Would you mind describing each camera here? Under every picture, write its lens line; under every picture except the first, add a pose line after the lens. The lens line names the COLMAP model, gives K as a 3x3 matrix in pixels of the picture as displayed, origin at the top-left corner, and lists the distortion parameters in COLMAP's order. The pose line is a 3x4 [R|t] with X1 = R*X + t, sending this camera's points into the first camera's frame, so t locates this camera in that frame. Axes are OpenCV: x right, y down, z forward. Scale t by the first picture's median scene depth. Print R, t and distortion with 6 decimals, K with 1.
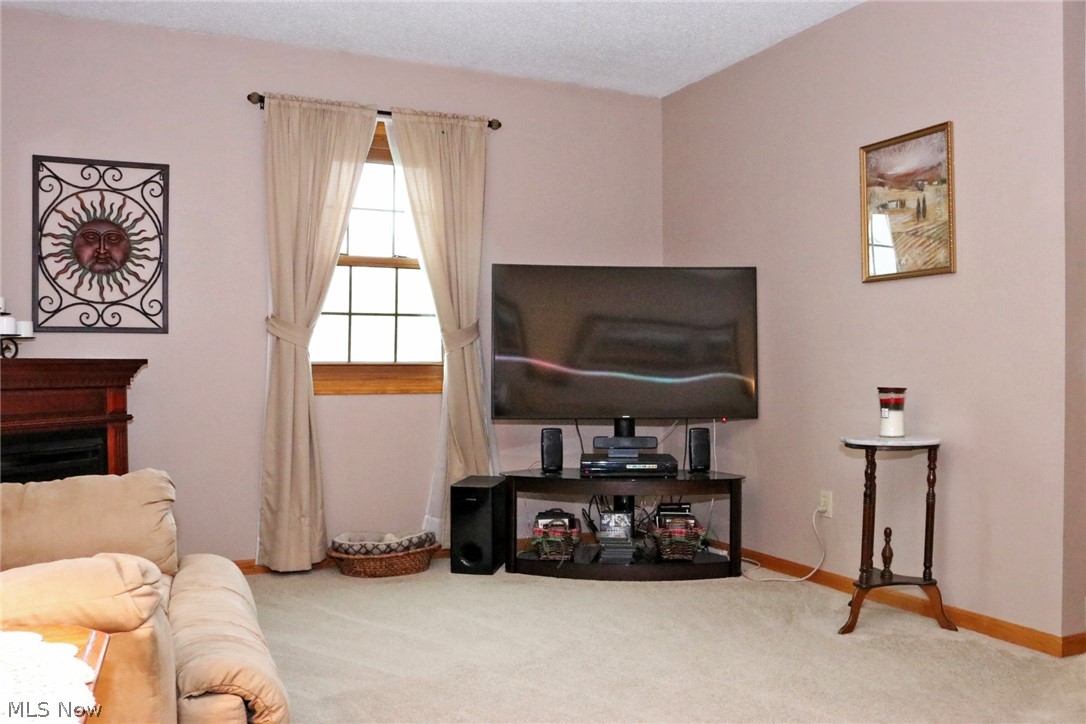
lens RADIAL K [[887.9, 0, 544.4], [0, 887.9, 368.6], [0, 0, 1]] dist [-0.146418, 0.106894]
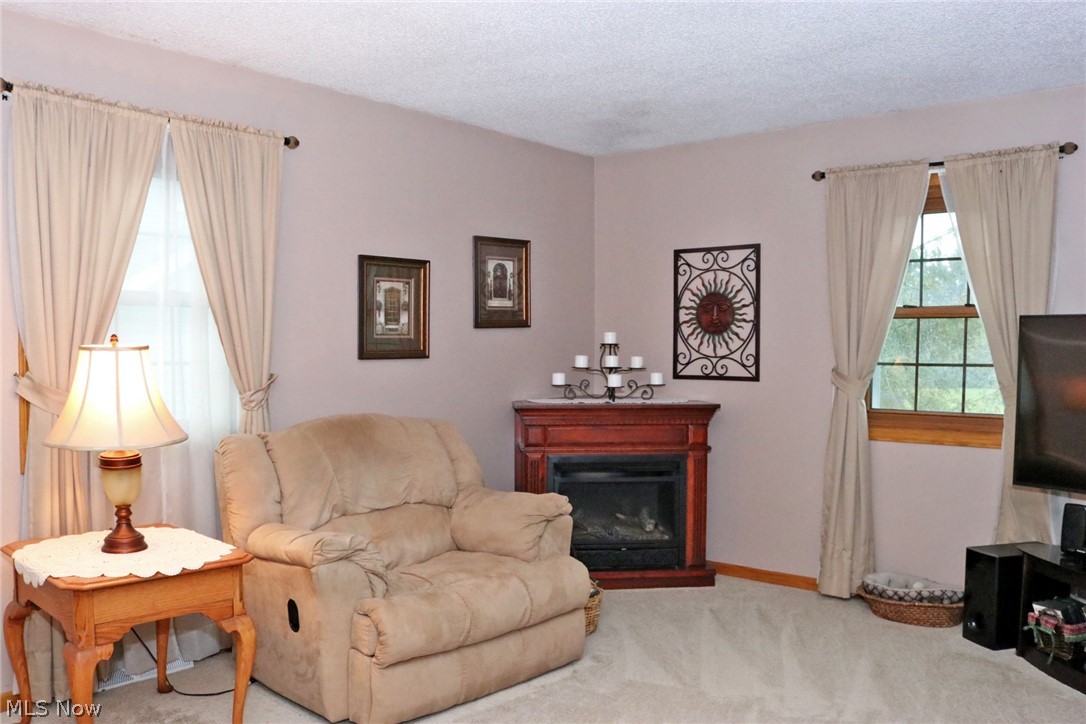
lens RADIAL K [[887.9, 0, 544.4], [0, 887.9, 368.6], [0, 0, 1]] dist [-0.146418, 0.106894]
pose [[0.427876, 0.023469, -0.903533, 0.575113], [-0.006444, 0.999717, 0.022915, -0.086950], [0.903814, -0.003983, 0.427906, 0.191507]]
